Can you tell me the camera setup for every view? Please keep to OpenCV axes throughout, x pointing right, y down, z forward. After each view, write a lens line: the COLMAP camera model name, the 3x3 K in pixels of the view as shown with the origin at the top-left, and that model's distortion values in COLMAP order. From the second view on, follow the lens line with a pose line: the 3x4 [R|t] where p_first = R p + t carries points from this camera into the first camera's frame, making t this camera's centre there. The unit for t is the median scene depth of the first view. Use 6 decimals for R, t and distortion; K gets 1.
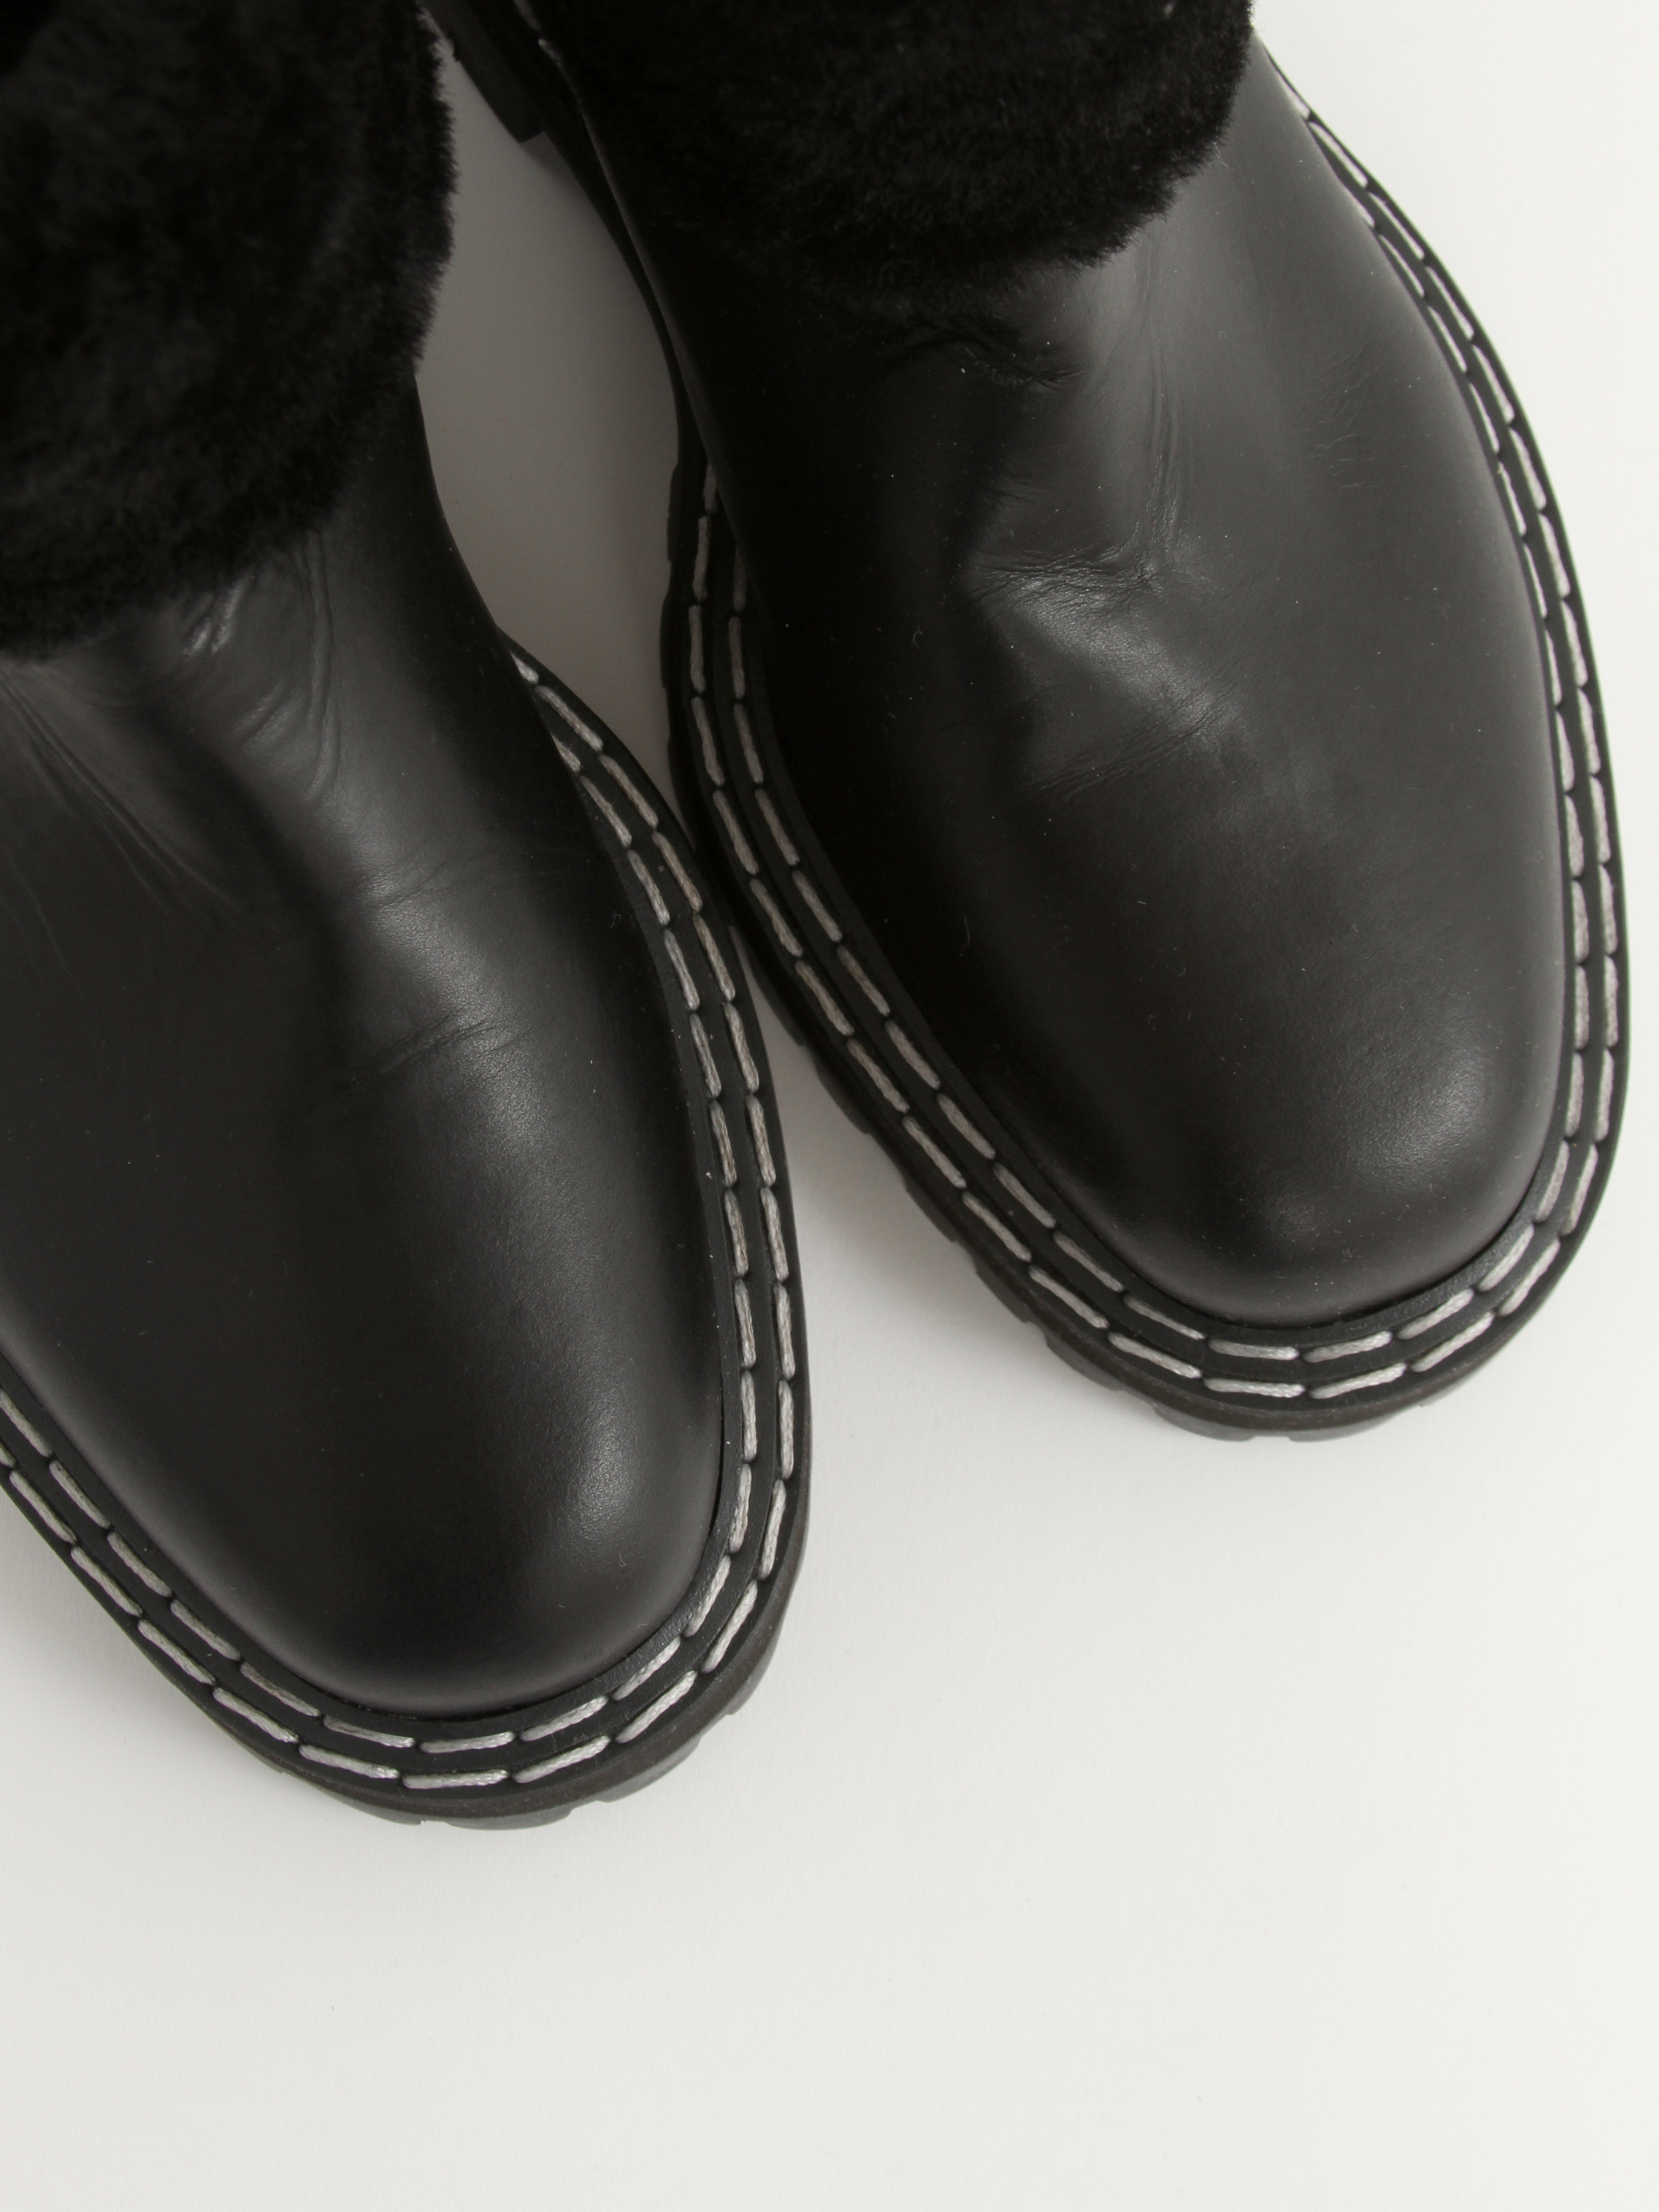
lens RADIAL K [[4632.9, 0, 885.6], [0, 4632.9, 1105.9], [0, 0, 1]] dist [-0.068660, -0.020907]
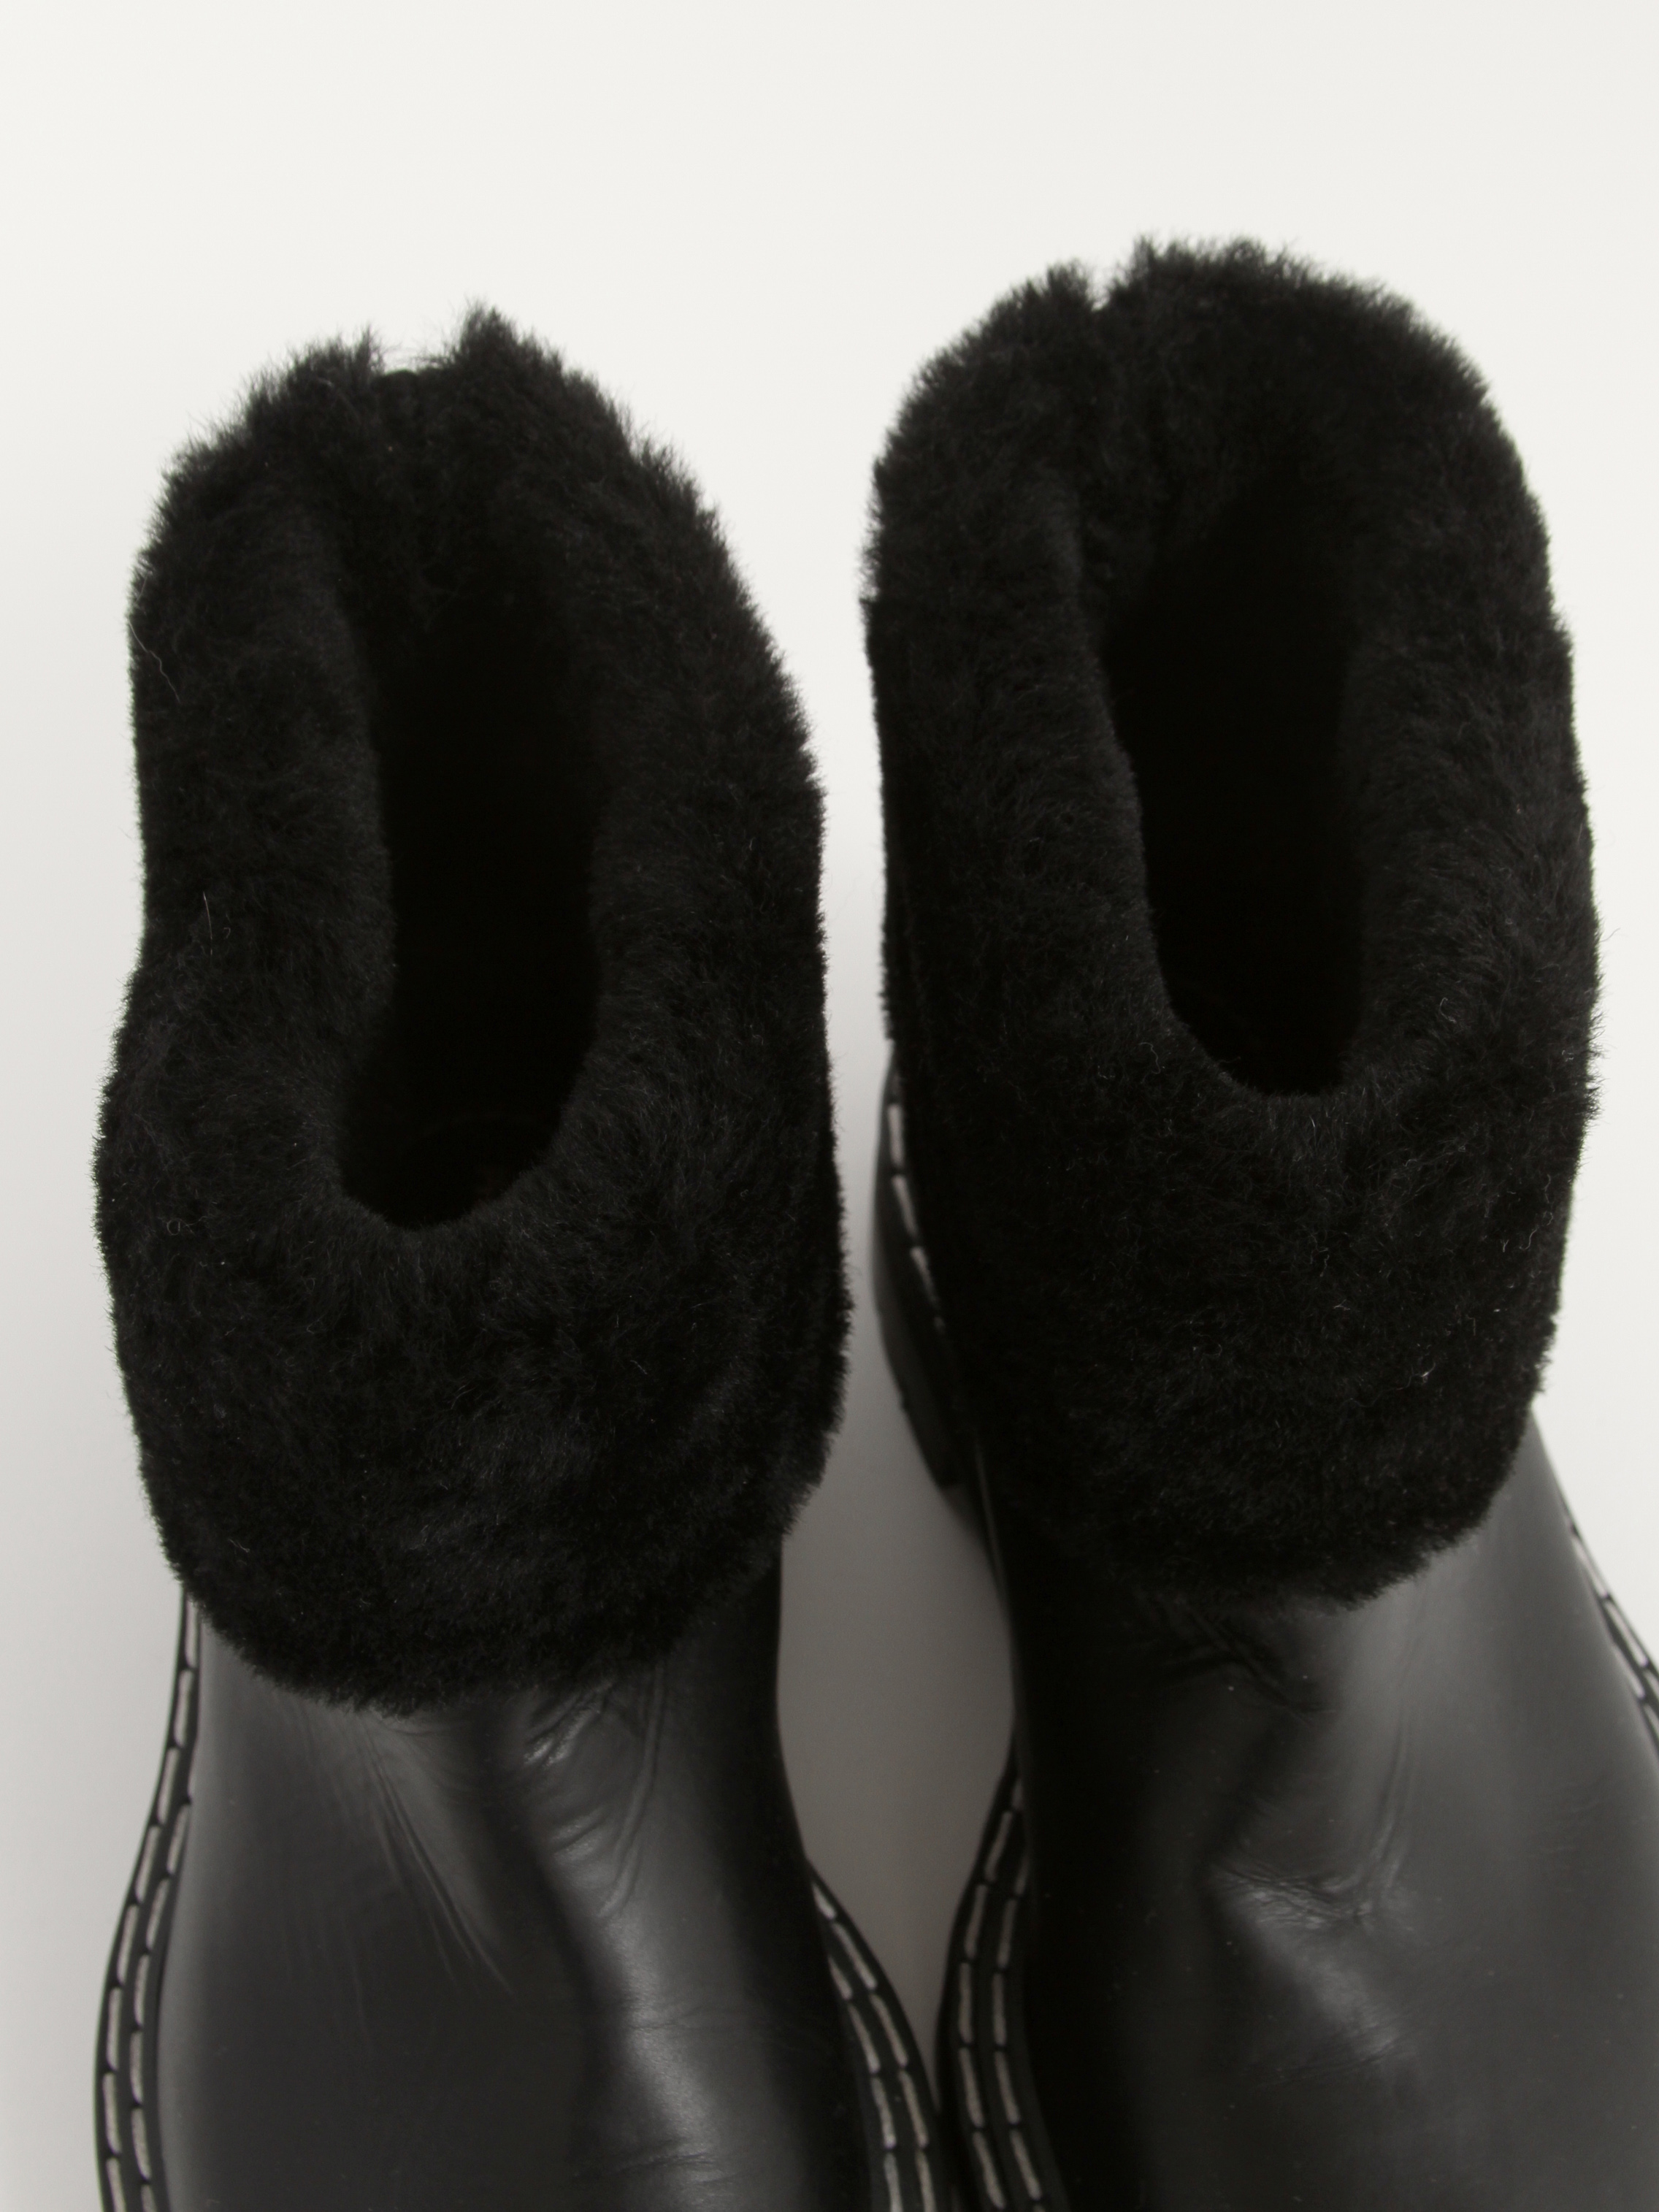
lens RADIAL K [[4744.8, 0, 829.5], [0, 4744.8, 1106.0], [0, 0, 1]] dist [-0.066895, -0.478120]
pose [[0.965857, 0.192721, -0.173143, 0.099276], [-0.242770, 0.906611, -0.345137, 0.147518], [0.090458, 0.375387, 0.922443, -0.169395]]
